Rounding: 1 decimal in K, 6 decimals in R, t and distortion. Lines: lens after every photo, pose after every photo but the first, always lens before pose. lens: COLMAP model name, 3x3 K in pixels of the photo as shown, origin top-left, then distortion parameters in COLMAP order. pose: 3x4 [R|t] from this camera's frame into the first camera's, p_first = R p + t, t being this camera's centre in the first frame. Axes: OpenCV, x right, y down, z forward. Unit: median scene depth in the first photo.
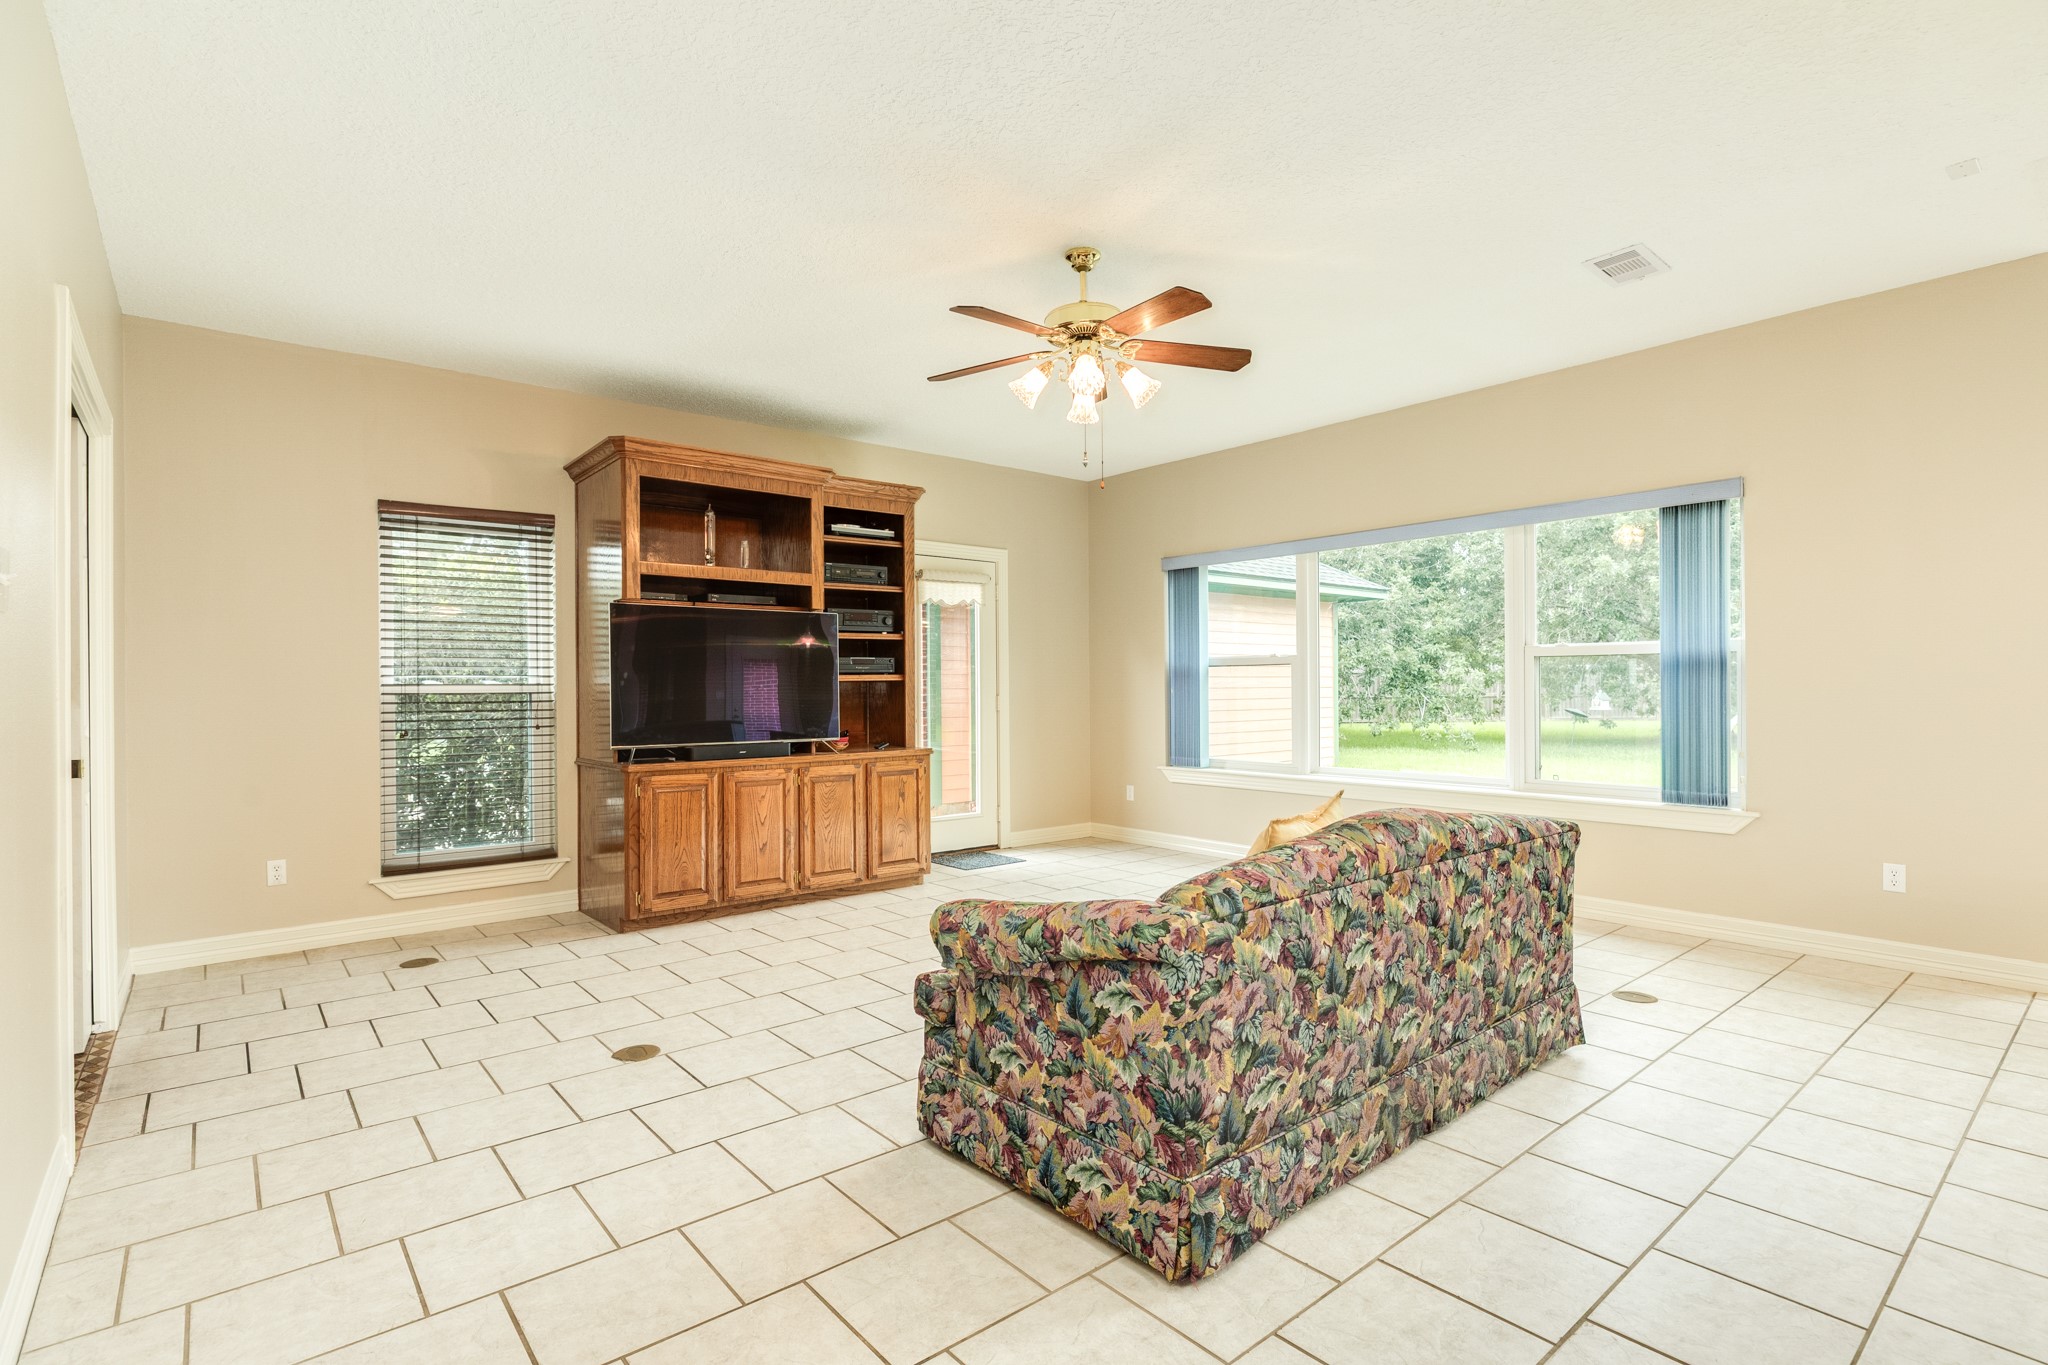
lens RADIAL K [[998.3, 0, 1022.5], [0, 998.3, 690.3], [0, 0, 1]] dist [-0.001460, 0.002183]
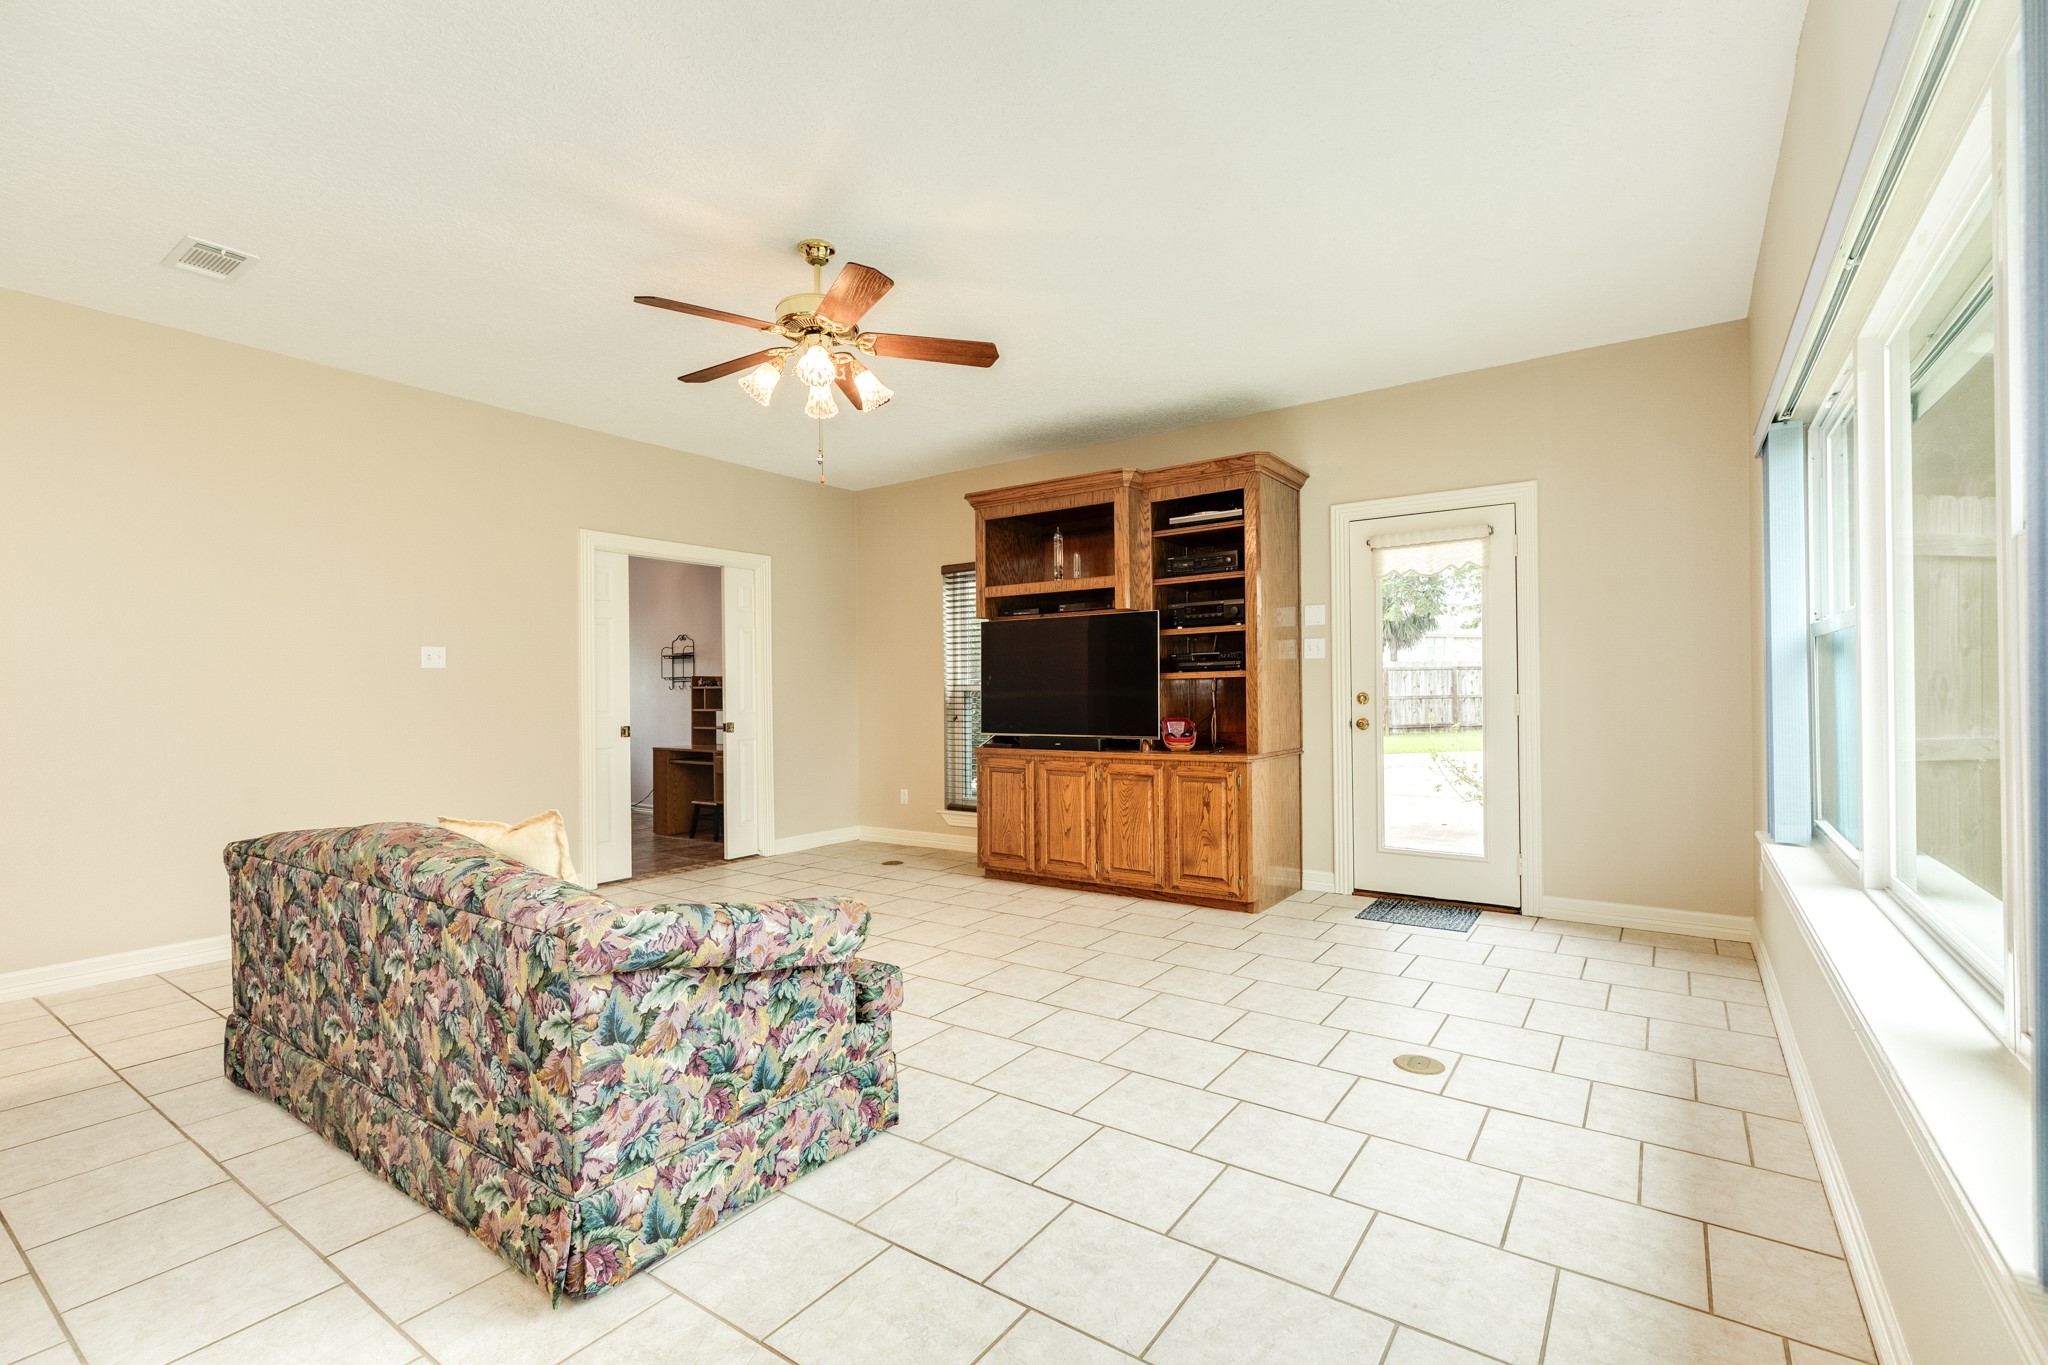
lens RADIAL K [[933.9, 0, 1026.9], [0, 933.9, 684.5], [0, 0, 1]] dist [0.003314, 0.000099]
pose [[0.246836, -0.001493, -0.969056, 0.717234], [0.009536, 0.999954, 0.000888, -0.006499], [0.969010, -0.009461, 0.246839, 0.696144]]
